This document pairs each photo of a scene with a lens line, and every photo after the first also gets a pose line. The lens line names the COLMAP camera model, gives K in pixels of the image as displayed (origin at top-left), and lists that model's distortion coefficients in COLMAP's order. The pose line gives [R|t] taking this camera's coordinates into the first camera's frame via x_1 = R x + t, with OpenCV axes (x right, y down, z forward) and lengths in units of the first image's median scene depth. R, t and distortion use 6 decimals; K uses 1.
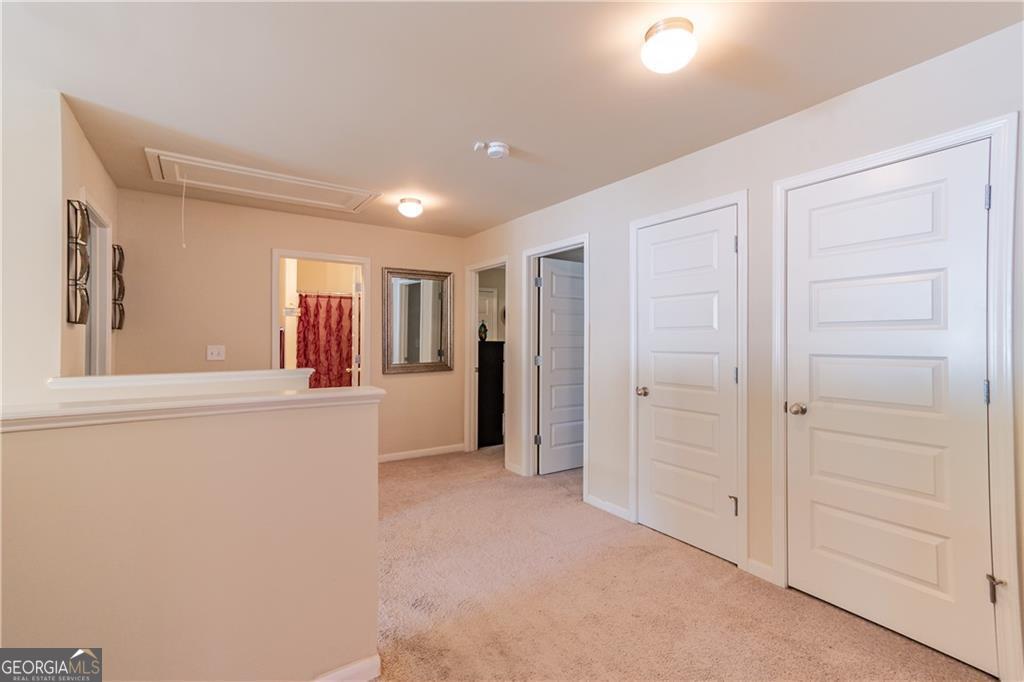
lens RADIAL K [[460.3, 0, 508.3], [0, 460.3, 337.3], [0, 0, 1]] dist [0.012543, 0.006947]
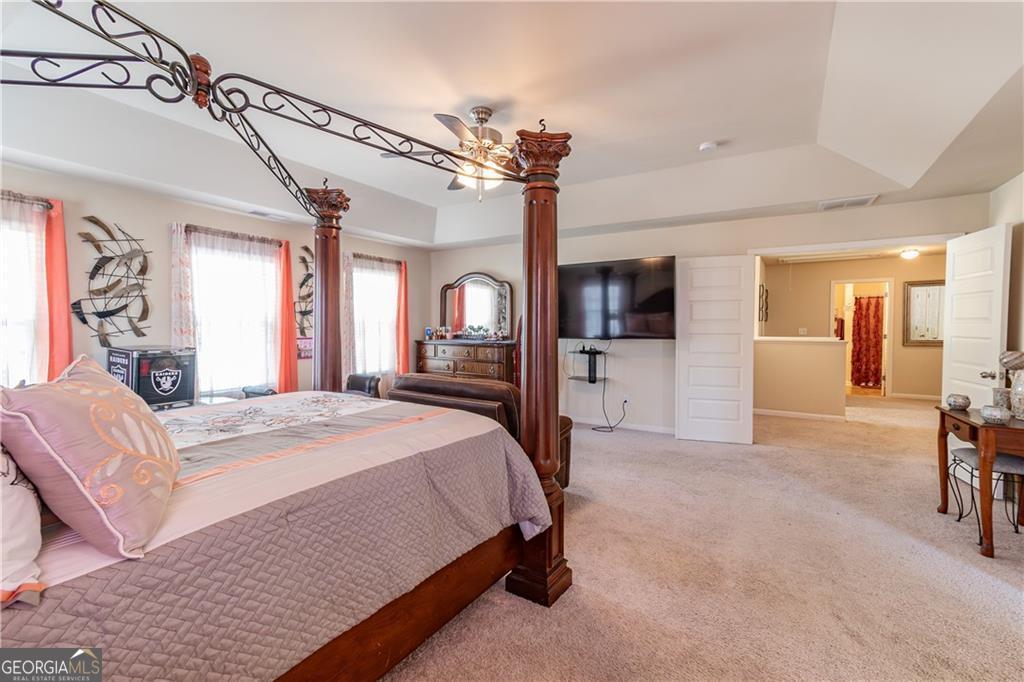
lens RADIAL K [[460.3, 0, 507.6], [0, 460.3, 339.7], [0, 0, 1]] dist [0.012543, 0.006947]
pose [[0.416717, 0.030115, -0.908537, 0.539120], [0.005049, 0.999359, 0.035441, -0.007350], [0.909022, -0.019357, 0.416298, -0.815880]]
